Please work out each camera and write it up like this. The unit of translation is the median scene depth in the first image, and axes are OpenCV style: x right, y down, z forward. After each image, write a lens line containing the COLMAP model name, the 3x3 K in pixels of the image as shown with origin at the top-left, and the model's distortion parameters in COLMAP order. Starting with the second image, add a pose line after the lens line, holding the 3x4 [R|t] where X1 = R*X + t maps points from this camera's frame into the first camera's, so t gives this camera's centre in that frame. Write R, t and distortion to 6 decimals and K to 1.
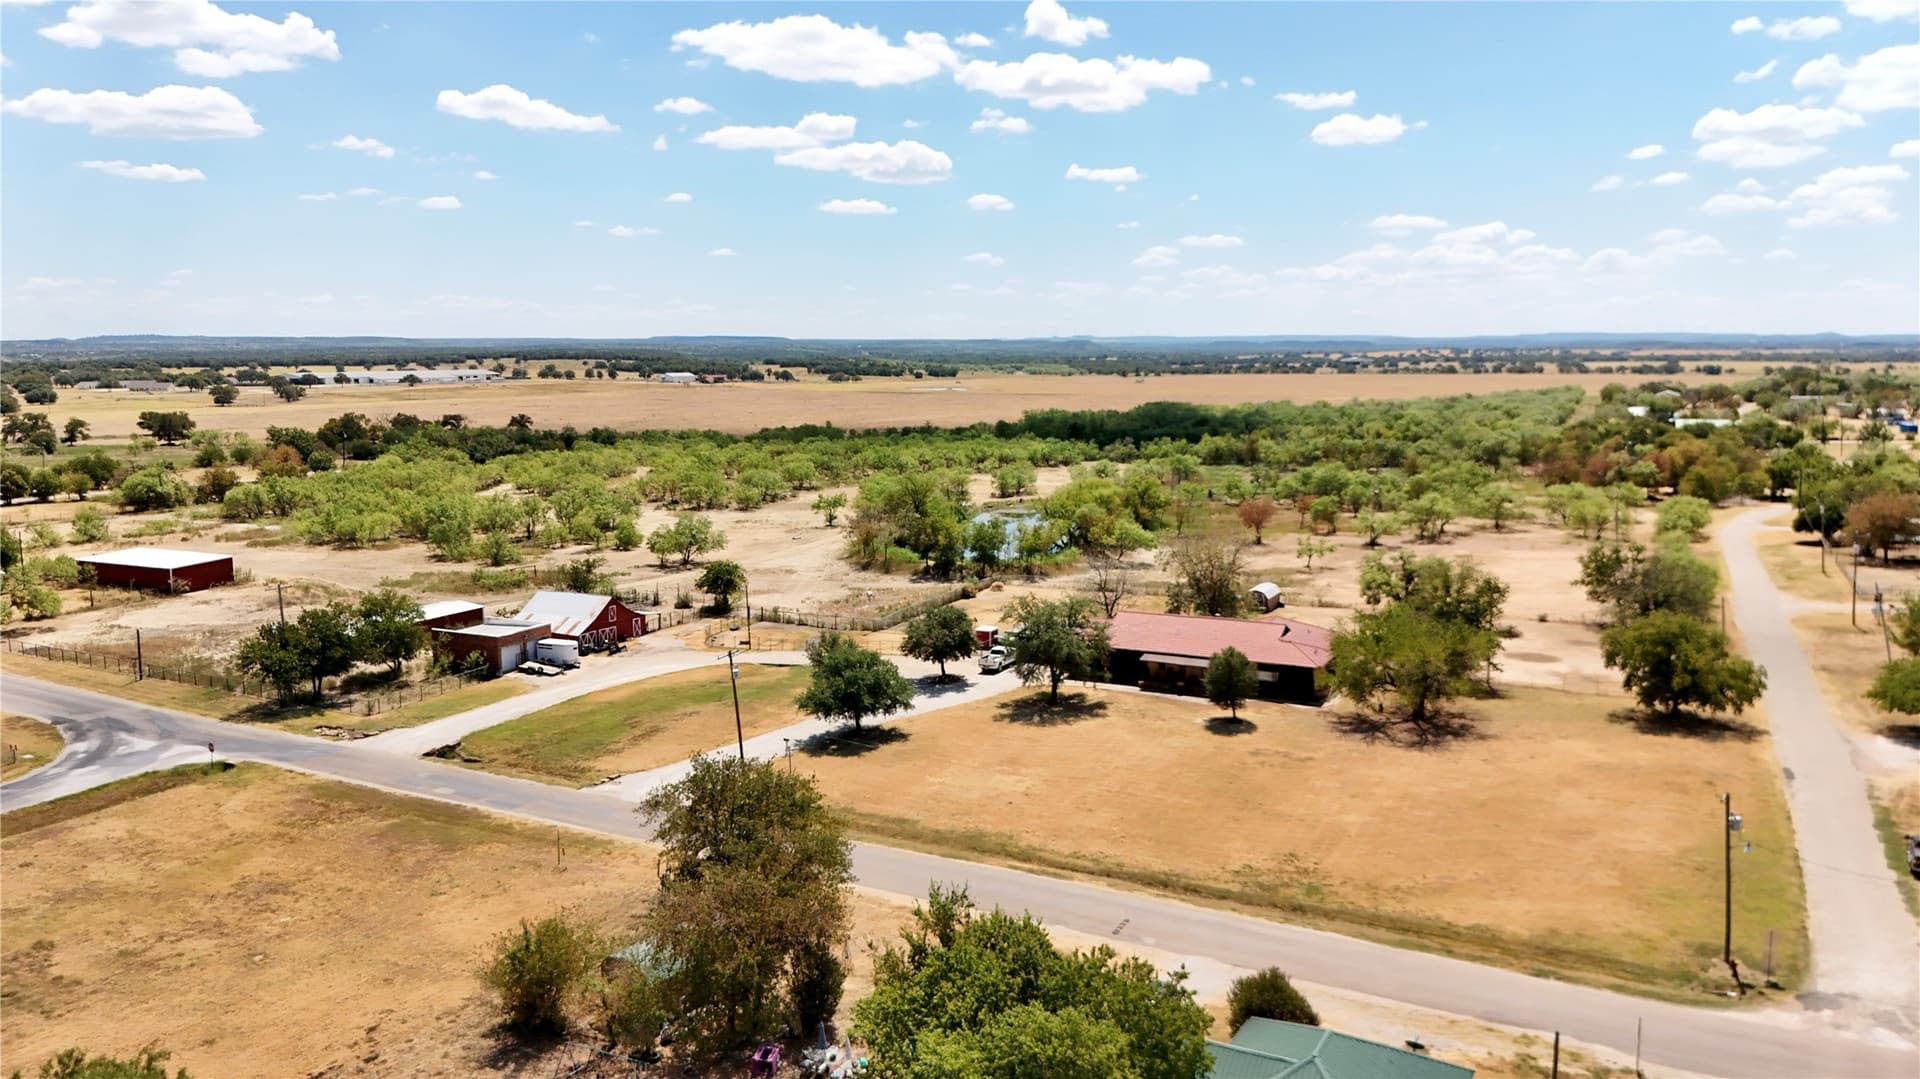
lens RADIAL K [[1415.1, 0, 964.8], [0, 1415.1, 506.5], [0, 0, 1]] dist [0.063602, -0.069442]
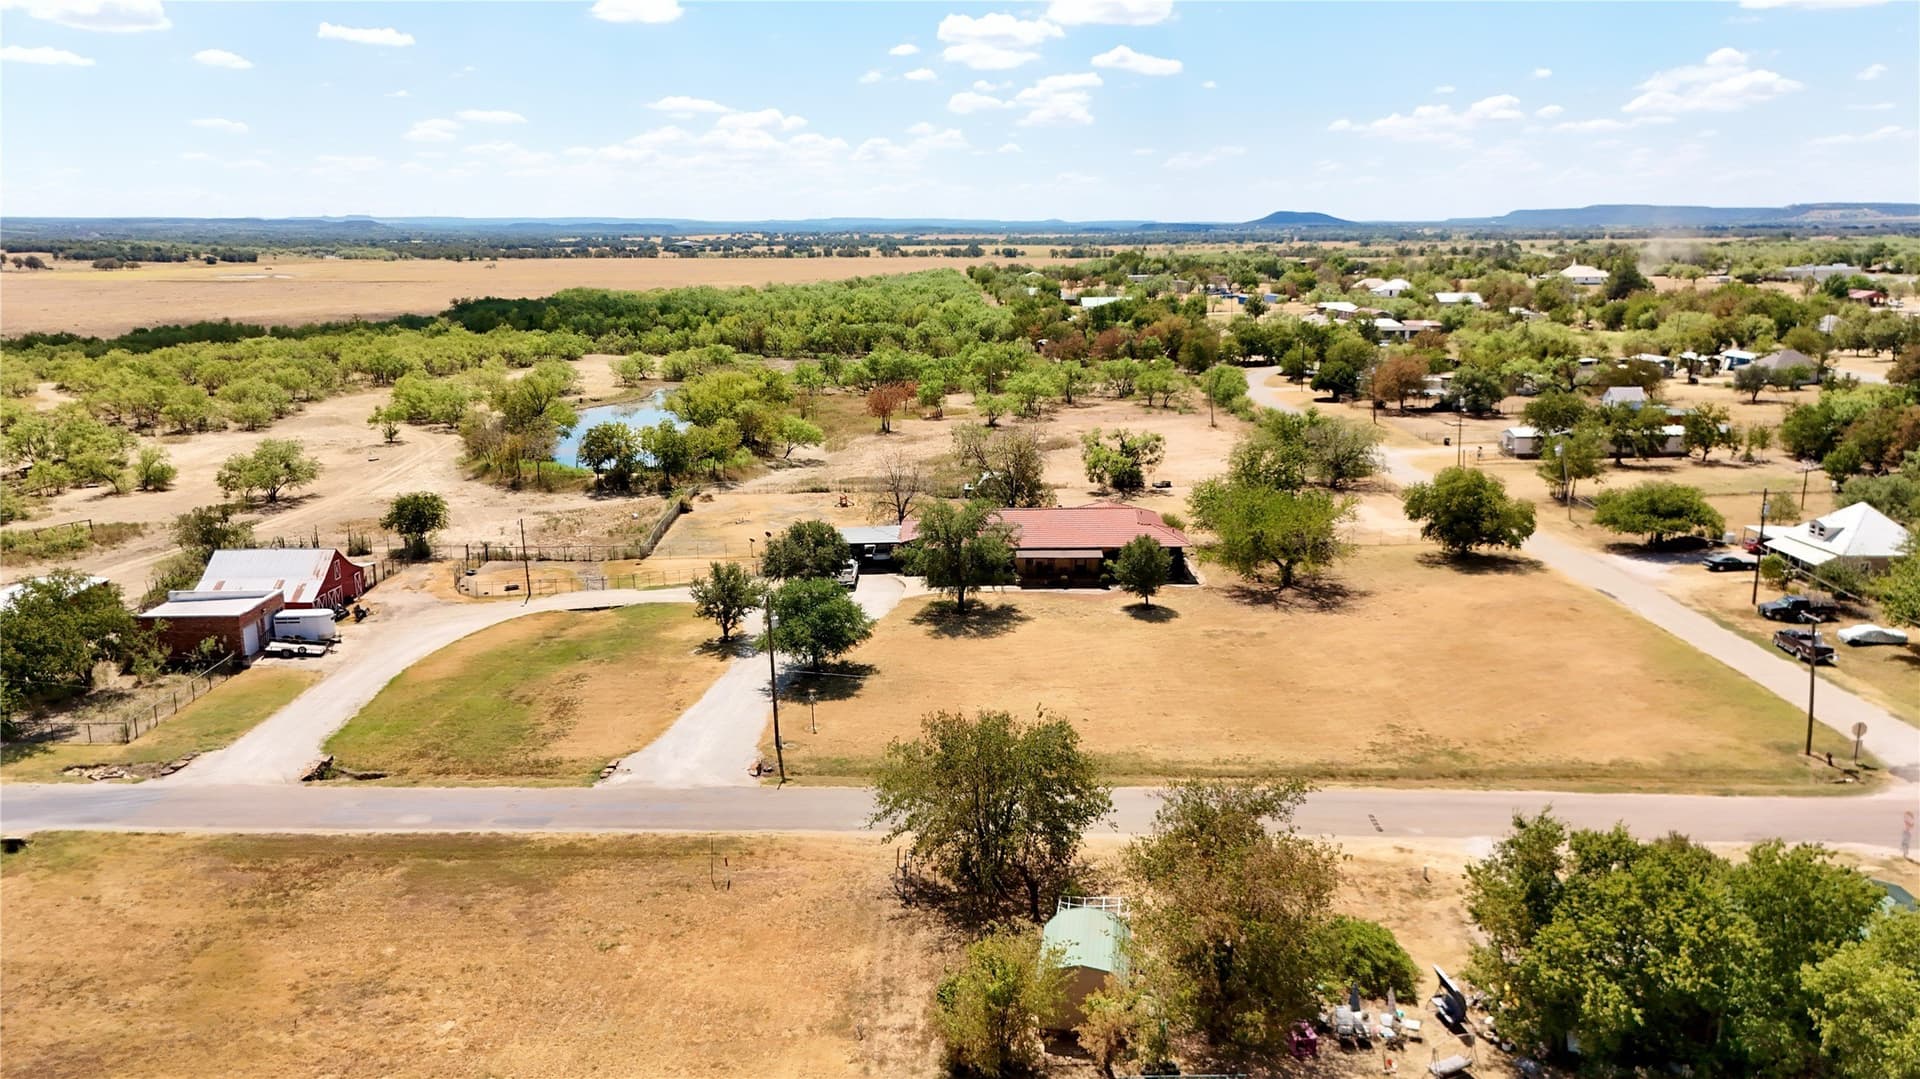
lens RADIAL K [[1415.1, 0, 964.8], [0, 1415.1, 506.5], [0, 0, 1]] dist [0.063602, -0.069442]
pose [[0.889398, -0.087491, 0.448683, -0.376436], [0.051328, 0.994420, 0.092161, -0.019808], [-0.454243, -0.058938, 0.888926, 0.171848]]
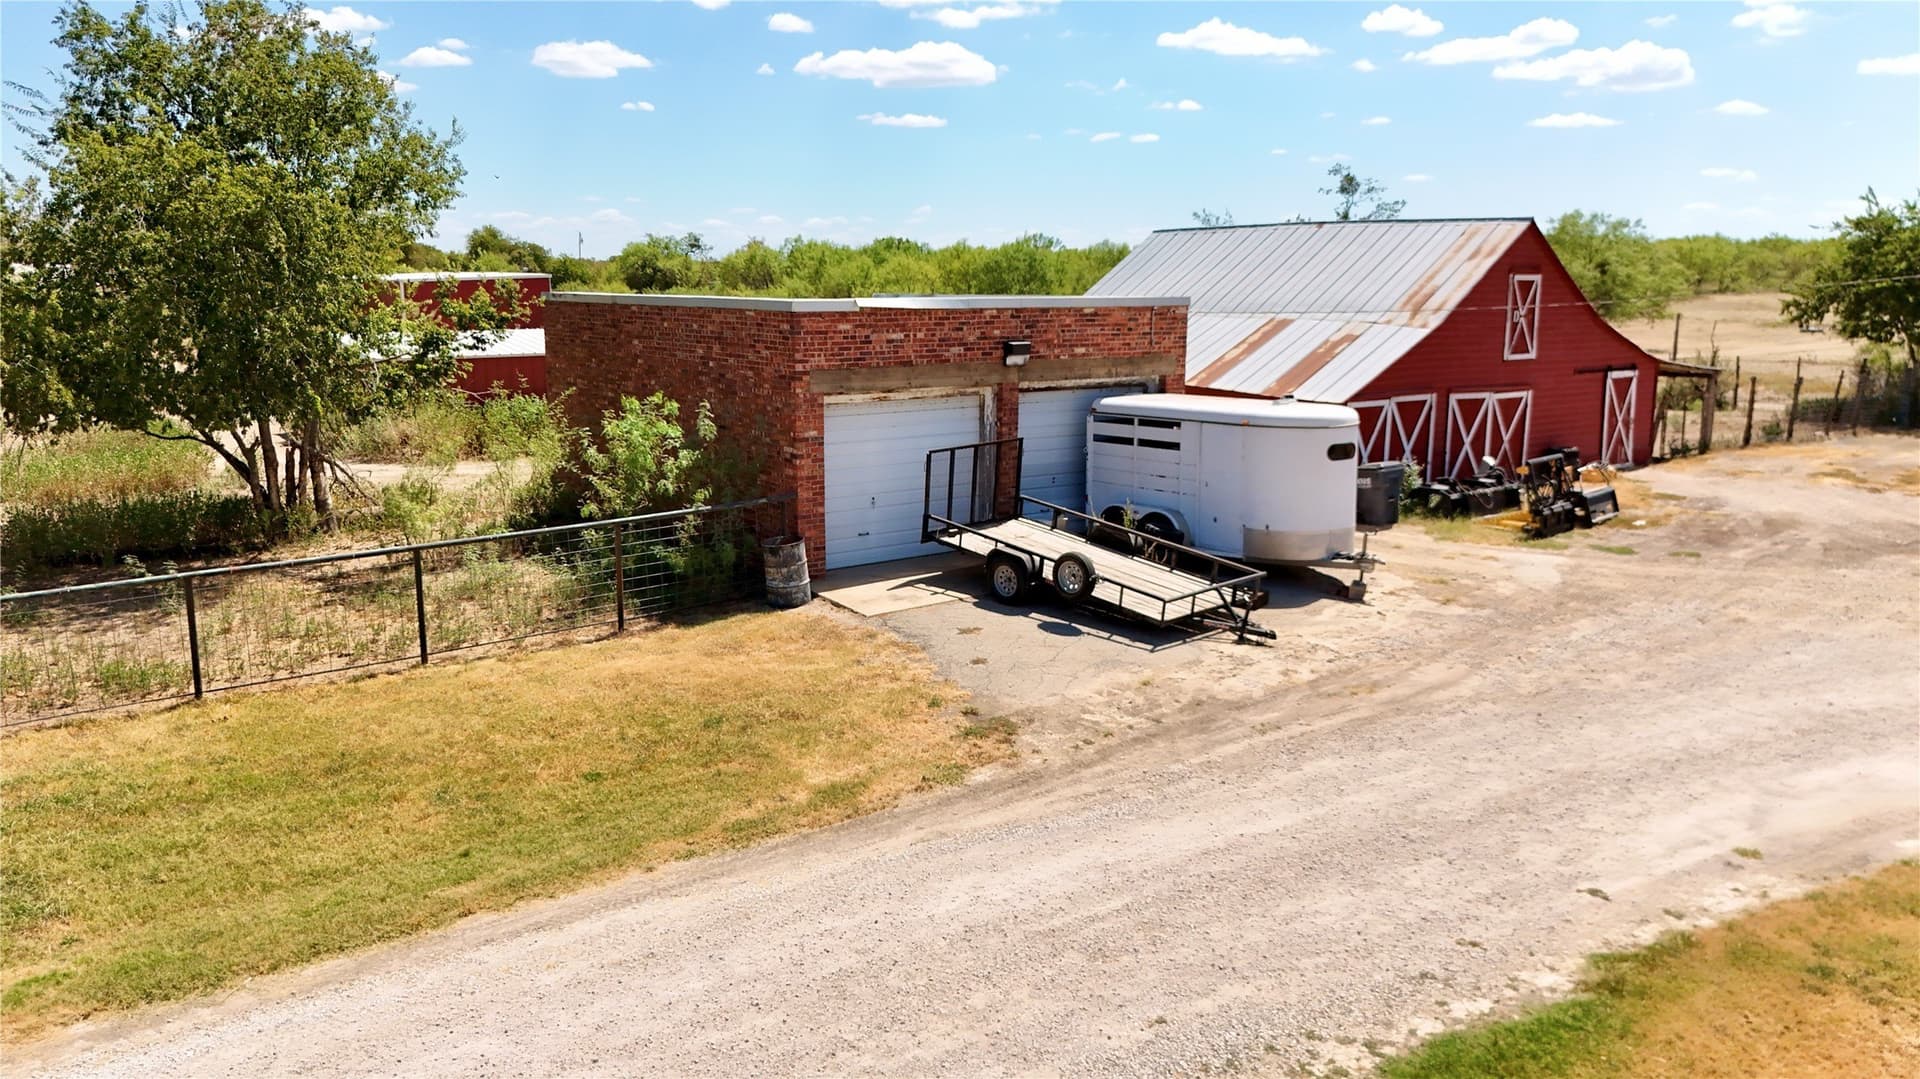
lens RADIAL K [[1415.1, 0, 964.8], [0, 1415.1, 506.5], [0, 0, 1]] dist [0.063602, -0.069442]
pose [[0.891660, 0.074918, -0.446463, -0.295465], [-0.052259, 0.996652, 0.062871, 0.118377], [0.449679, -0.032728, 0.892591, 1.037208]]
